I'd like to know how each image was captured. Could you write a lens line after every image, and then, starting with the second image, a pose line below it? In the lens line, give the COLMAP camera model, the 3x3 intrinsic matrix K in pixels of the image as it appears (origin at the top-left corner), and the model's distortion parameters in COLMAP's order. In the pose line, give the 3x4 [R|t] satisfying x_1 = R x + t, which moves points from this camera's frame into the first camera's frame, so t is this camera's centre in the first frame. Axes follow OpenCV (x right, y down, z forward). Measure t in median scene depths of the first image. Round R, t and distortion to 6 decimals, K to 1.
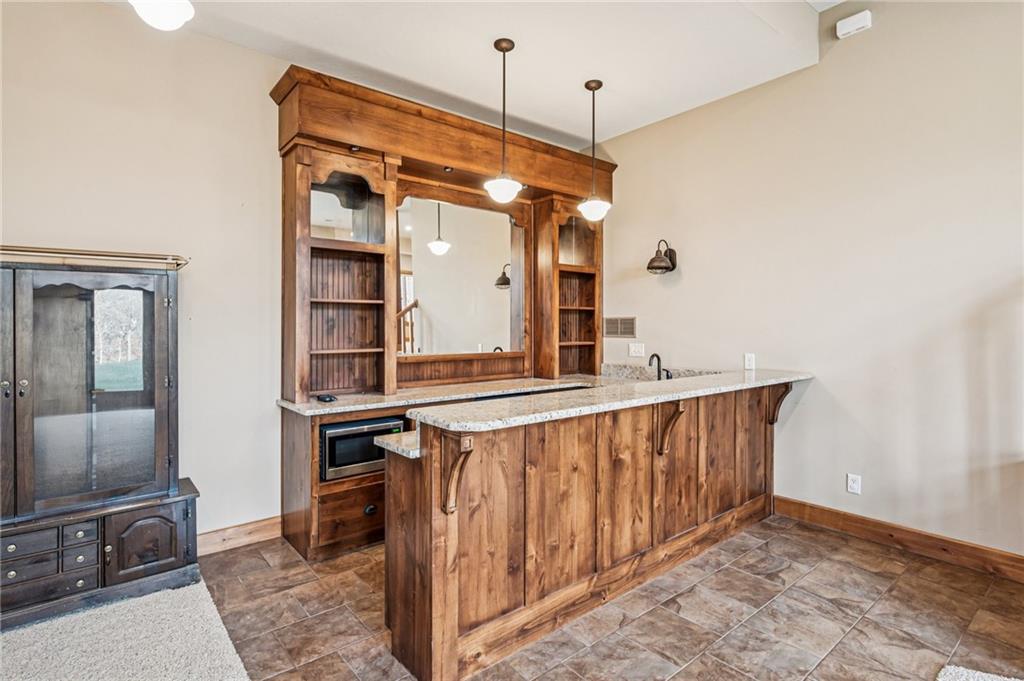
lens RADIAL K [[514.7, 0, 517.3], [0, 514.7, 320.5], [0, 0, 1]] dist [0.002613, -0.001000]
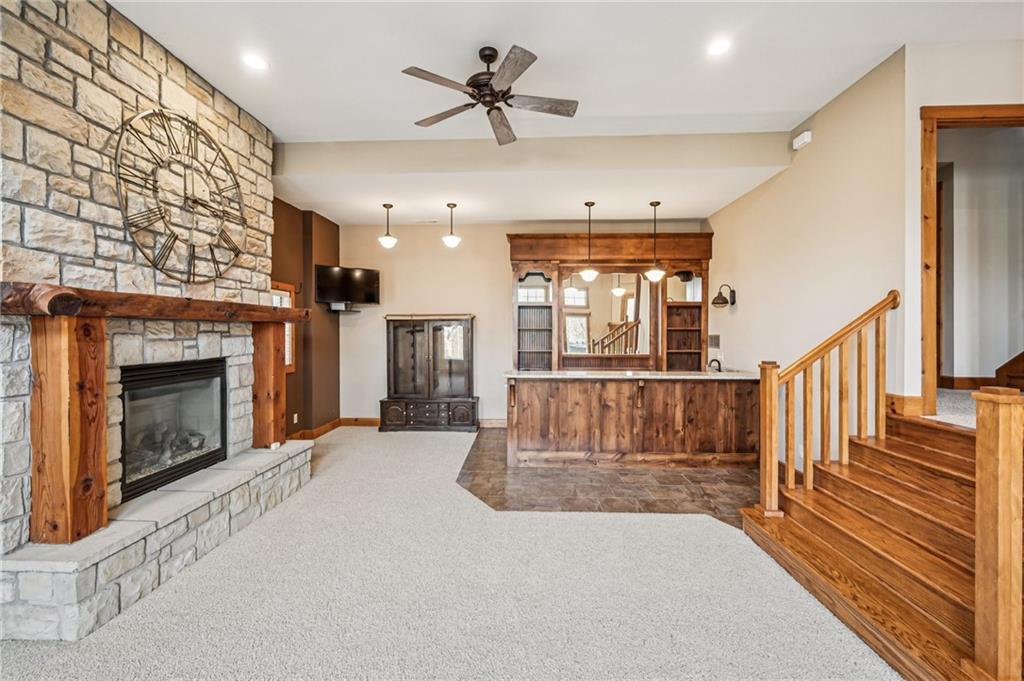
lens RADIAL K [[422.5, 0, 514.0], [0, 422.5, 337.3], [0, 0, 1]] dist [0.004464, 0.000518]
pose [[0.754008, 0.013703, -0.656723, 1.058738], [0.003943, 0.999670, 0.025386, -0.059985], [0.656854, -0.021731, 0.753705, -0.583343]]
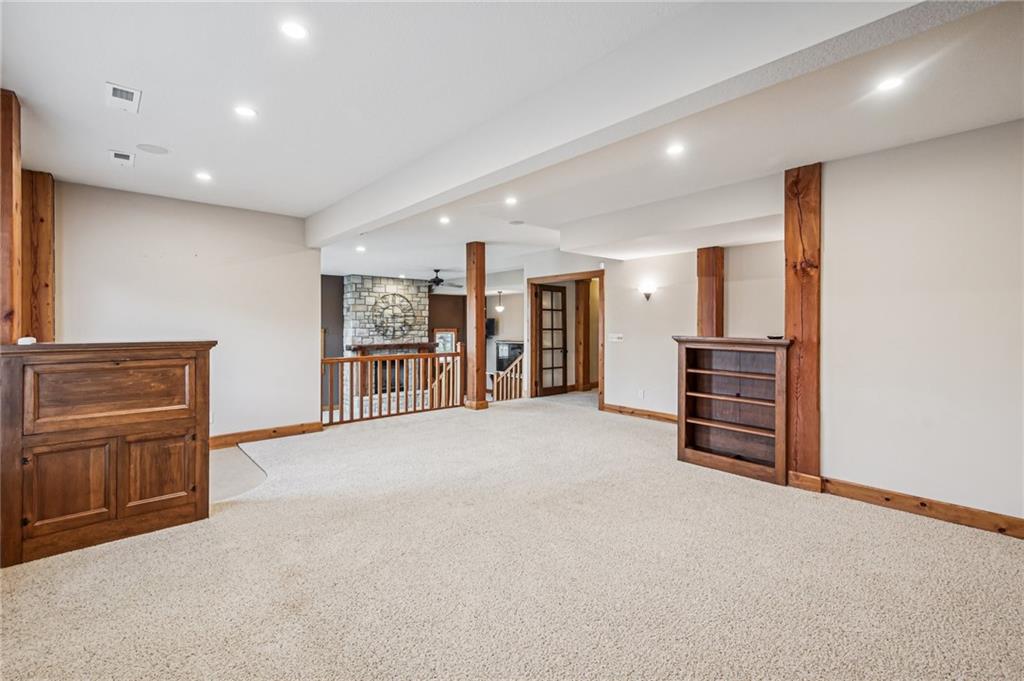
lens RADIAL K [[422.5, 0, 509.5], [0, 422.5, 329.7], [0, 0, 1]] dist [0.004464, 0.000518]
pose [[0.055939, 0.009495, -0.998389, 3.893844], [0.010516, 0.999894, 0.010099, -0.306325], [0.998379, -0.011064, 0.055833, 0.651357]]
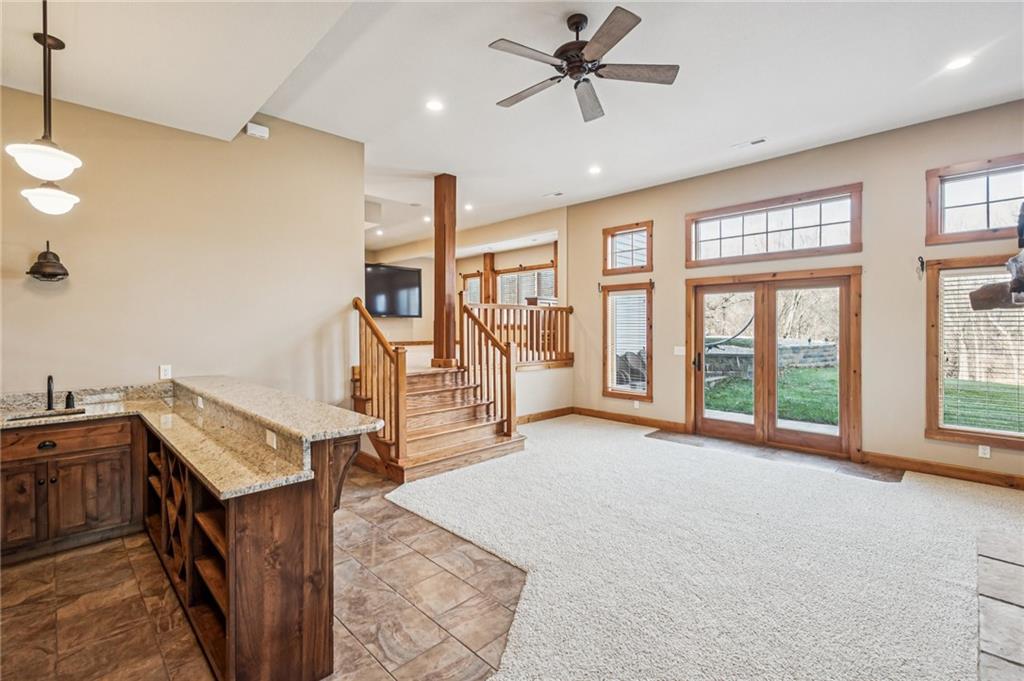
lens RADIAL K [[456.4, 0, 508.8], [0, 456.4, 337.3], [0, 0, 1]] dist [0.002210, 0.000236]
pose [[-0.089125, -0.017000, 0.995875, -0.871691], [-0.010179, 0.999818, 0.016156, -0.028070], [-0.995968, -0.008697, -0.089282, 0.514486]]
